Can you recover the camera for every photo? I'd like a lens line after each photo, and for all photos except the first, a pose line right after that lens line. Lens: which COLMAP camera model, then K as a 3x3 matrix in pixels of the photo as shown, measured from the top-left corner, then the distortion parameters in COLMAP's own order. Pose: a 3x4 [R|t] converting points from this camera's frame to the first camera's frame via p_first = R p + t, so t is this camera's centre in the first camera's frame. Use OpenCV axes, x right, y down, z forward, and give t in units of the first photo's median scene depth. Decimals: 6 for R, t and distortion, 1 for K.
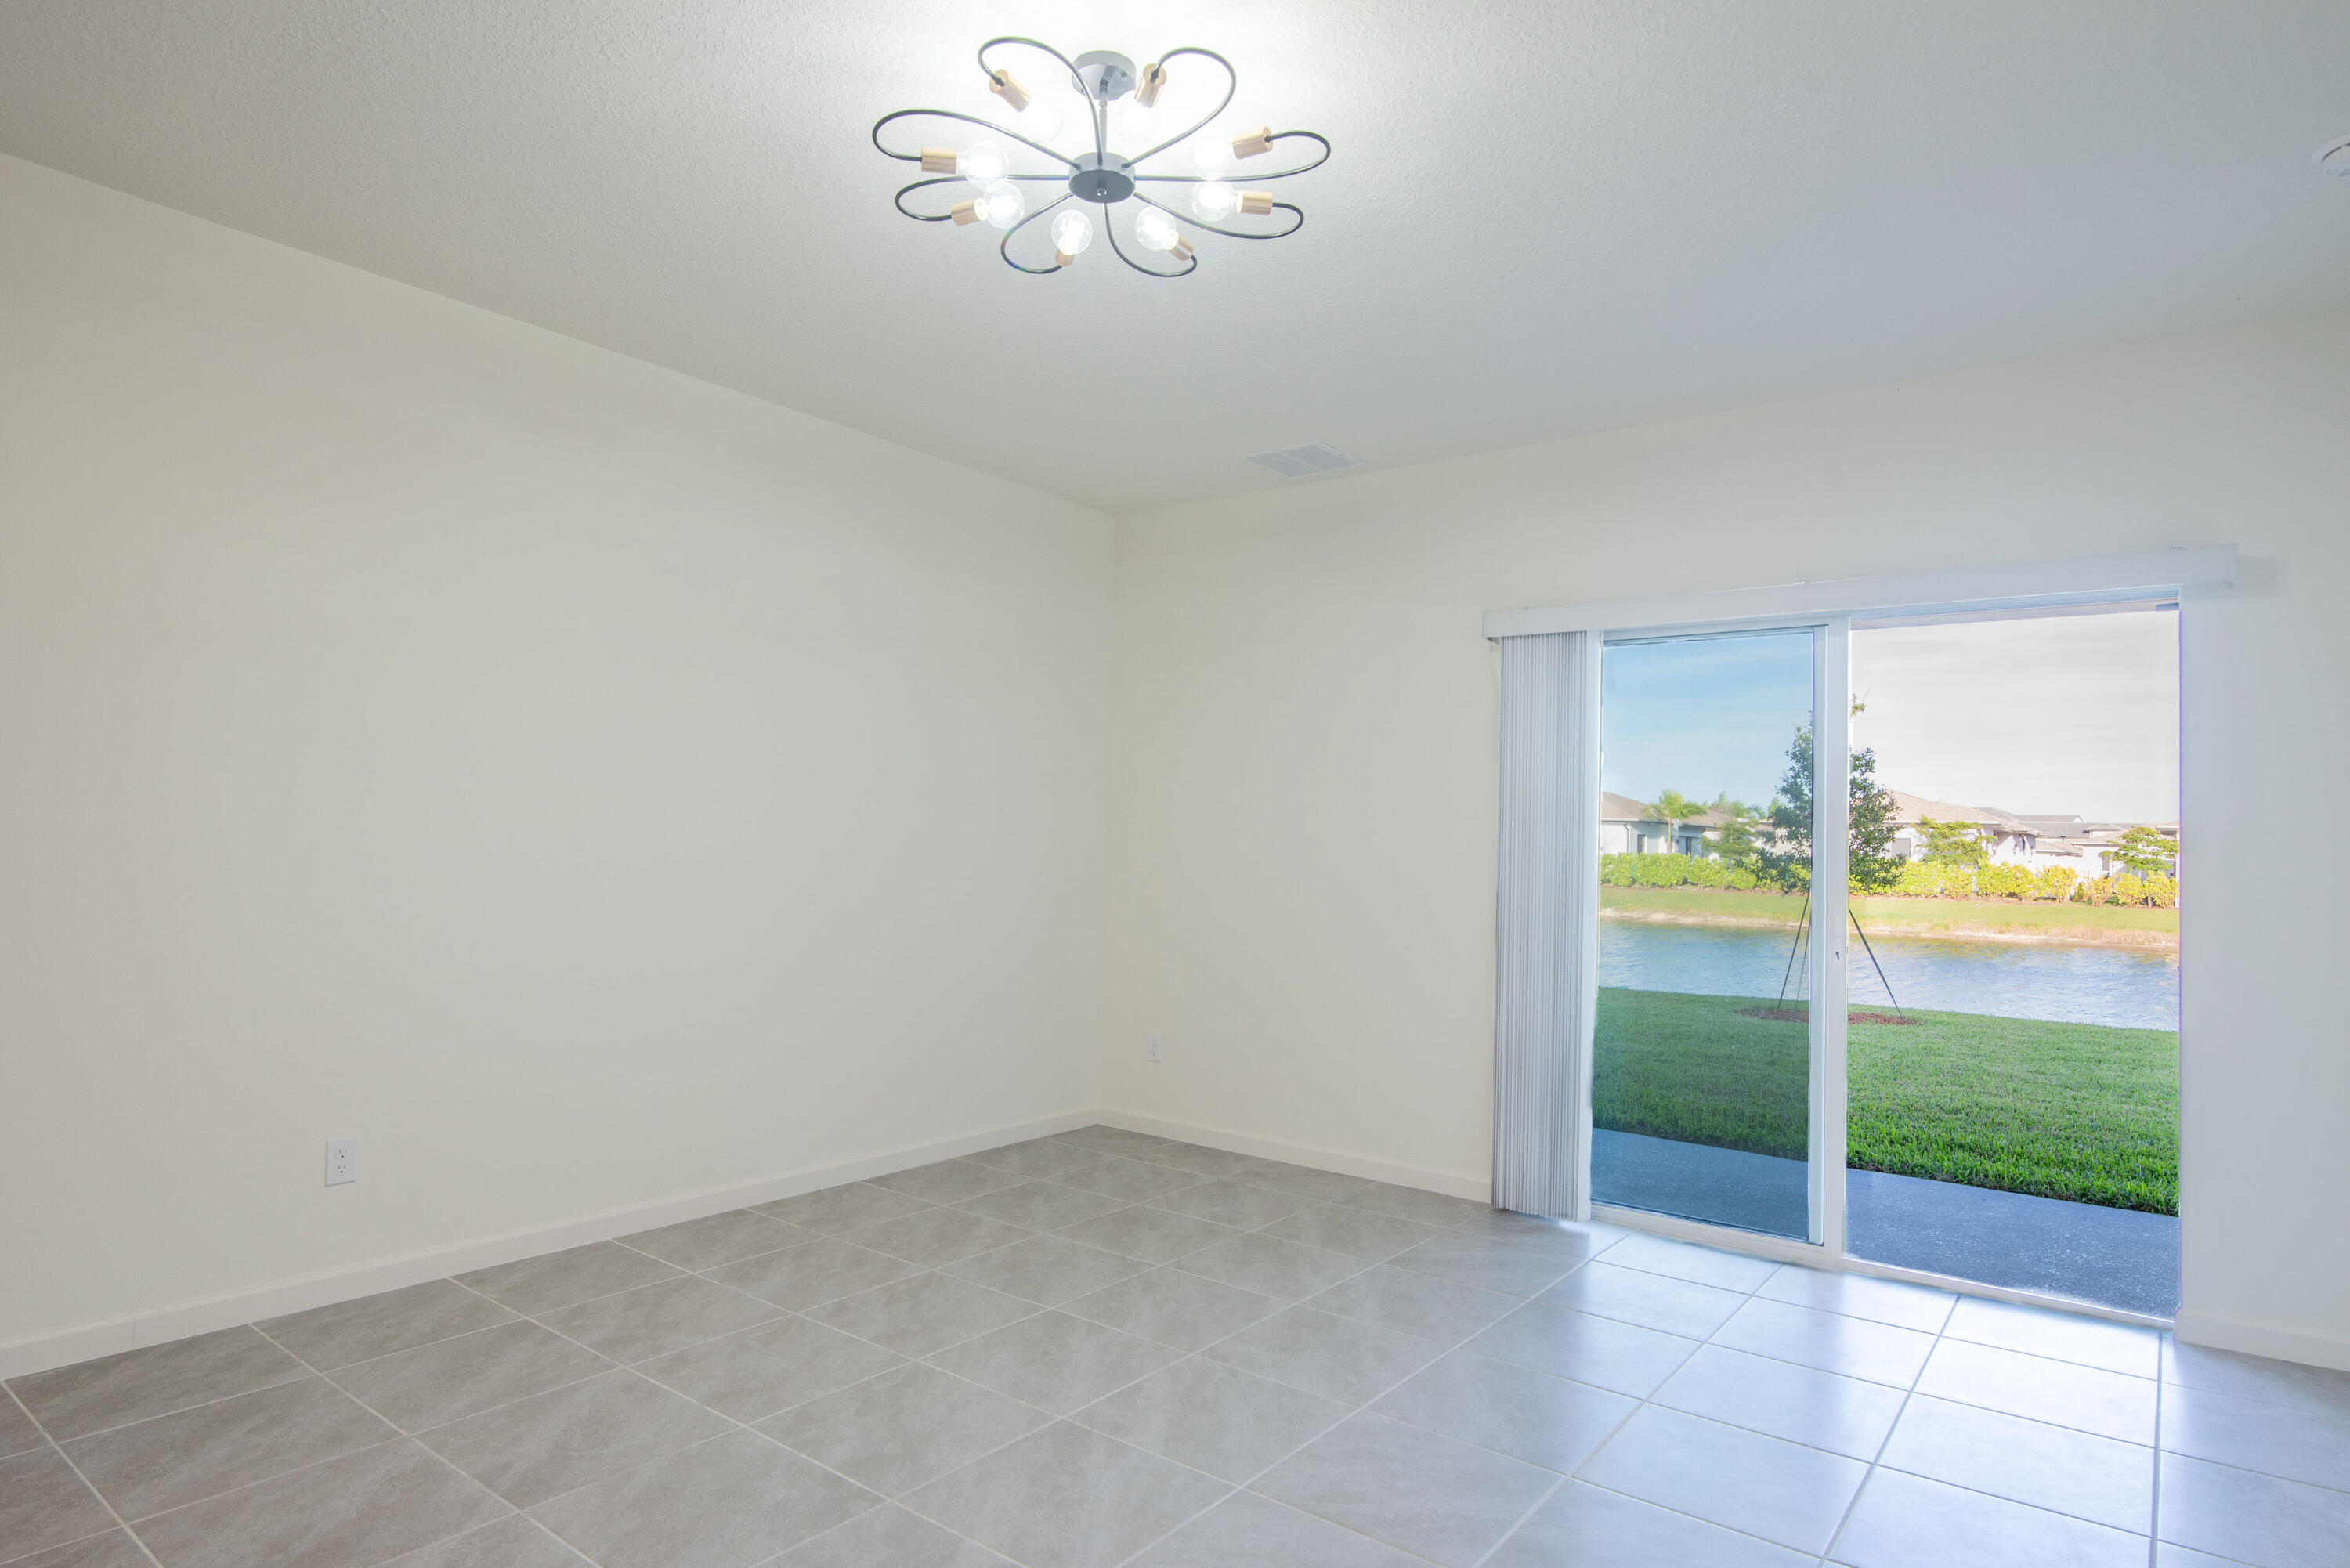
lens RADIAL K [[1330.6, 0, 1175.0], [0, 1330.6, 784.0], [0, 0, 1]] dist [-0.006323, -0.000816]
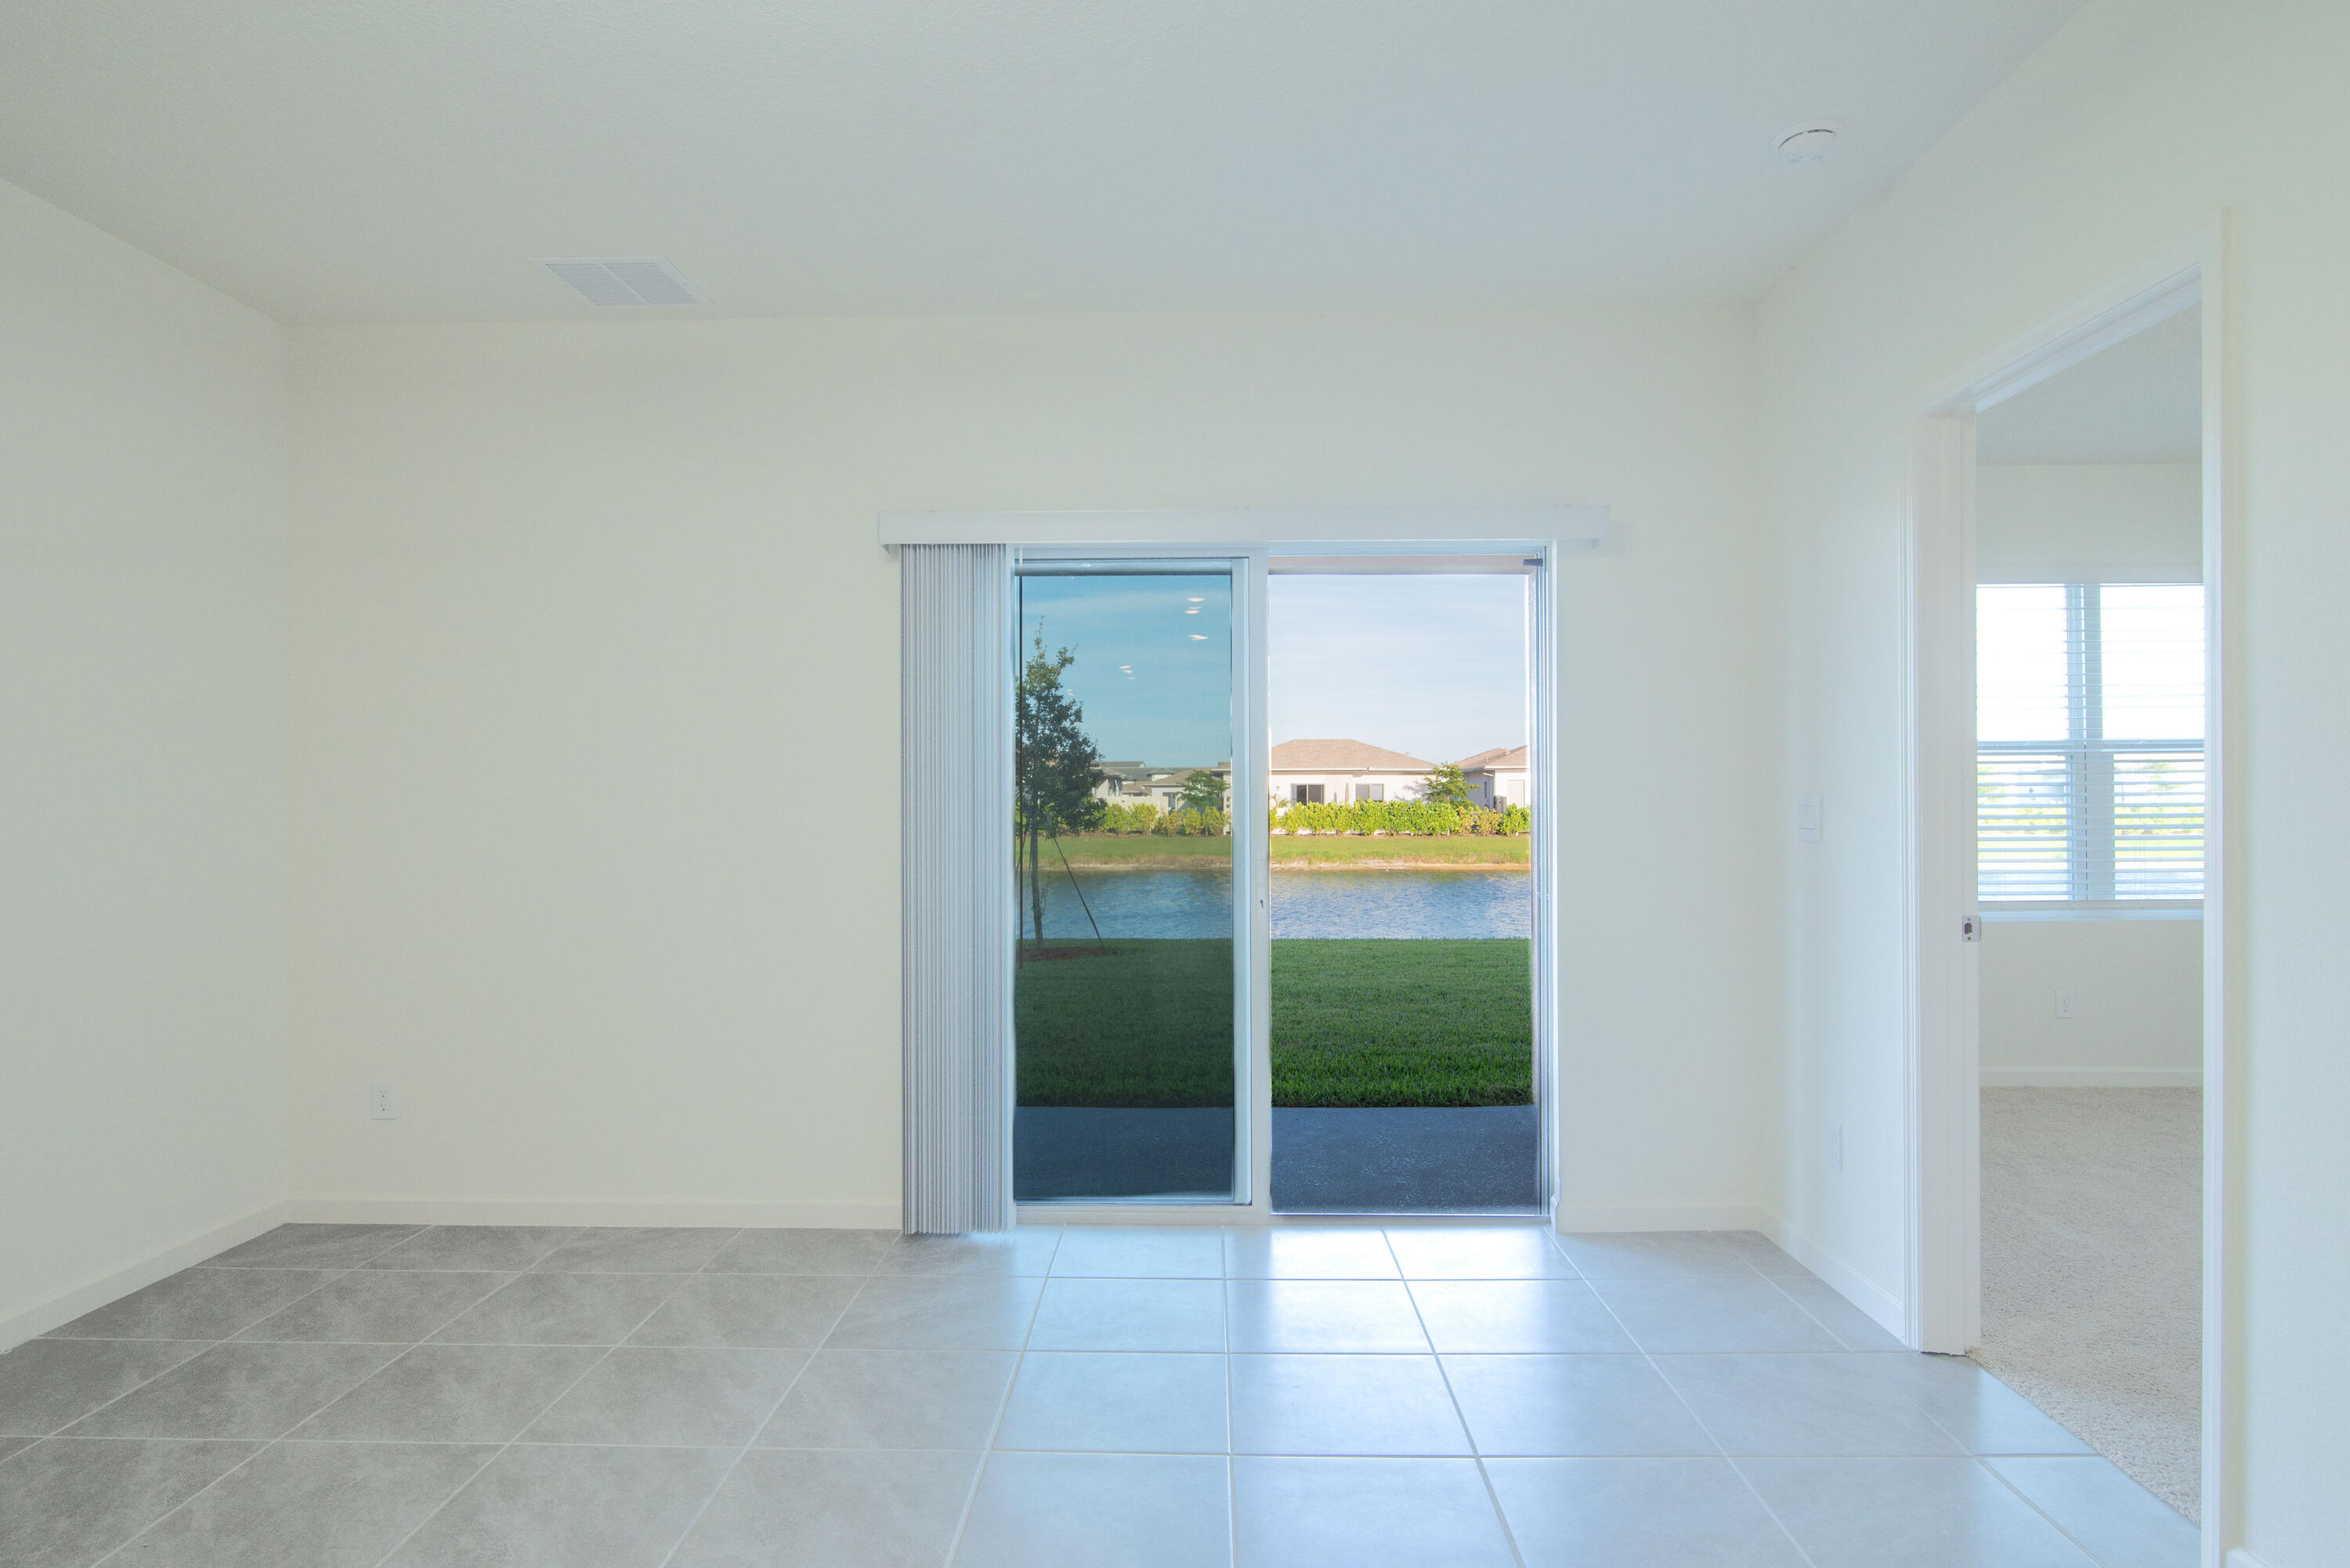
lens RADIAL K [[1330.6, 0, 1175.0], [0, 1330.6, 784.0], [0, 0, 1]] dist [-0.006323, -0.000816]
pose [[0.808368, -0.020846, 0.588309, -0.102245], [-0.000505, 0.999348, 0.036104, 0.006981], [-0.588678, -0.029482, 0.807830, 0.227467]]
